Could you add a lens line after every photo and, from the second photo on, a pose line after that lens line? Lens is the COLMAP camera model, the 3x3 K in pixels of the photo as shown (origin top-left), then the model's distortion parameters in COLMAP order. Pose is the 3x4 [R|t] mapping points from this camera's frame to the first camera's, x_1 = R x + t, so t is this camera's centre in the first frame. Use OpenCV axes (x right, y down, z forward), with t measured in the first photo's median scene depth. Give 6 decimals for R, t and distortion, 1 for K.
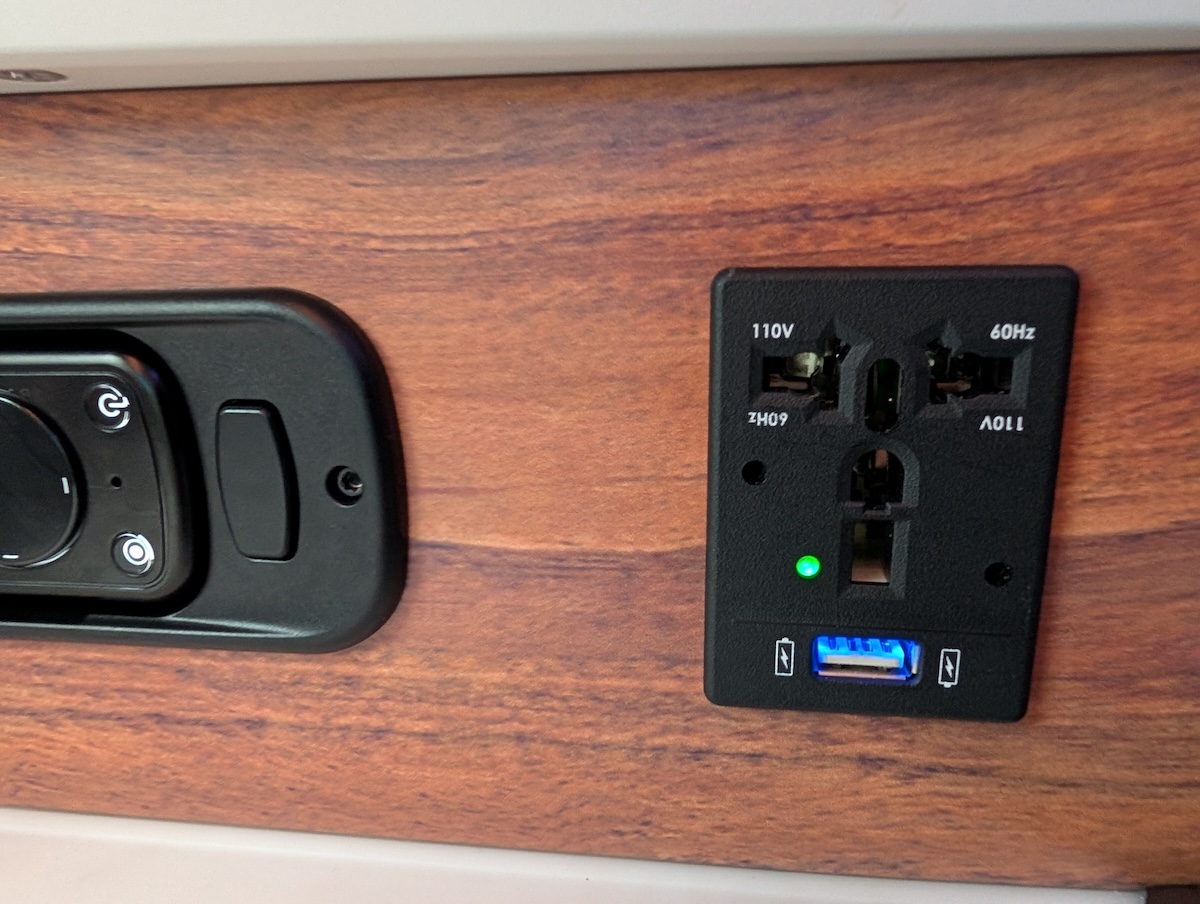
lens RADIAL K [[420.4, 0, 598.6], [0, 420.4, 454.1], [0, 0, 1]] dist [-0.001254, 0.000408]
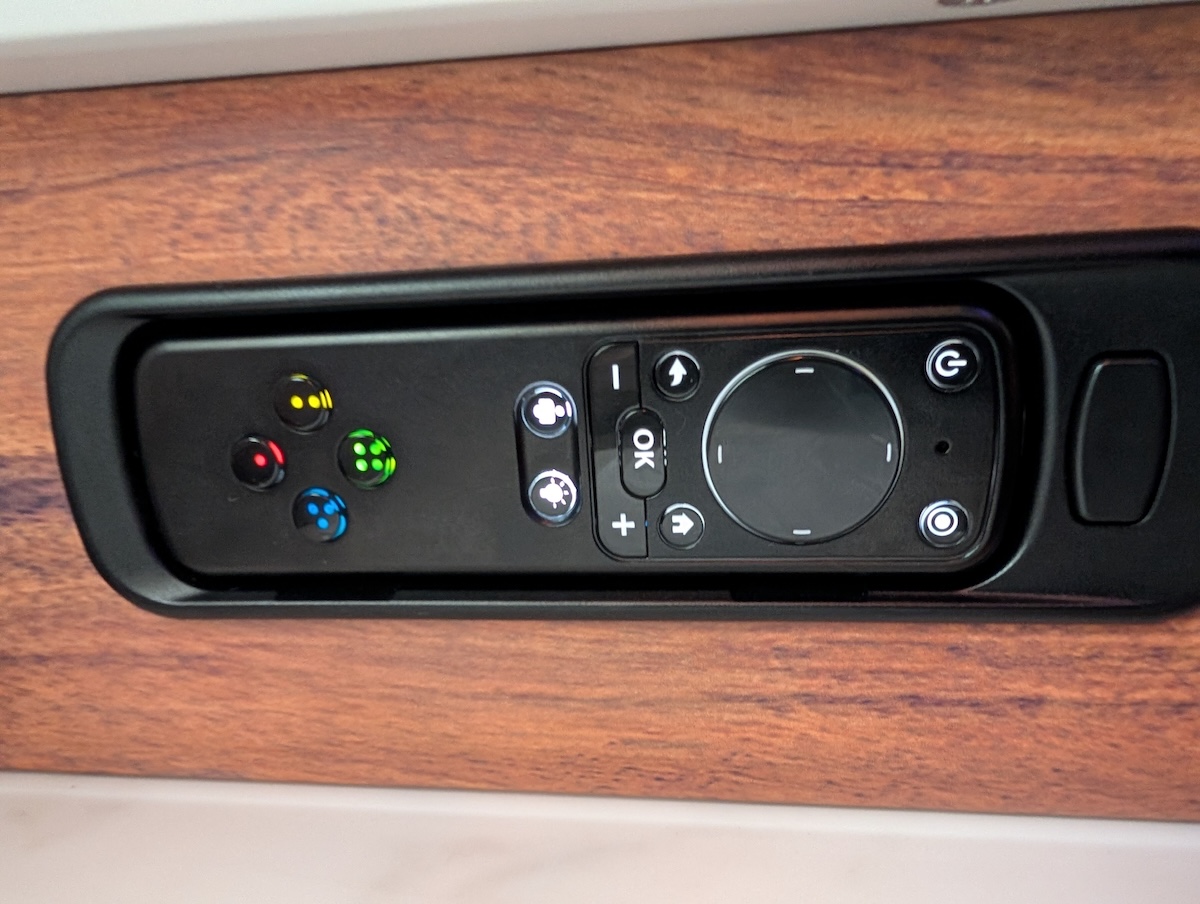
lens RADIAL K [[420.4, 0, 598.5], [0, 420.4, 448.8], [0, 0, 1]] dist [-0.001254, 0.000408]
pose [[0.999425, -0.033780, -0.002809, -1.795509], [0.033798, 0.999407, 0.006538, 0.037061], [0.002587, -0.006629, 0.999975, 0.062182]]
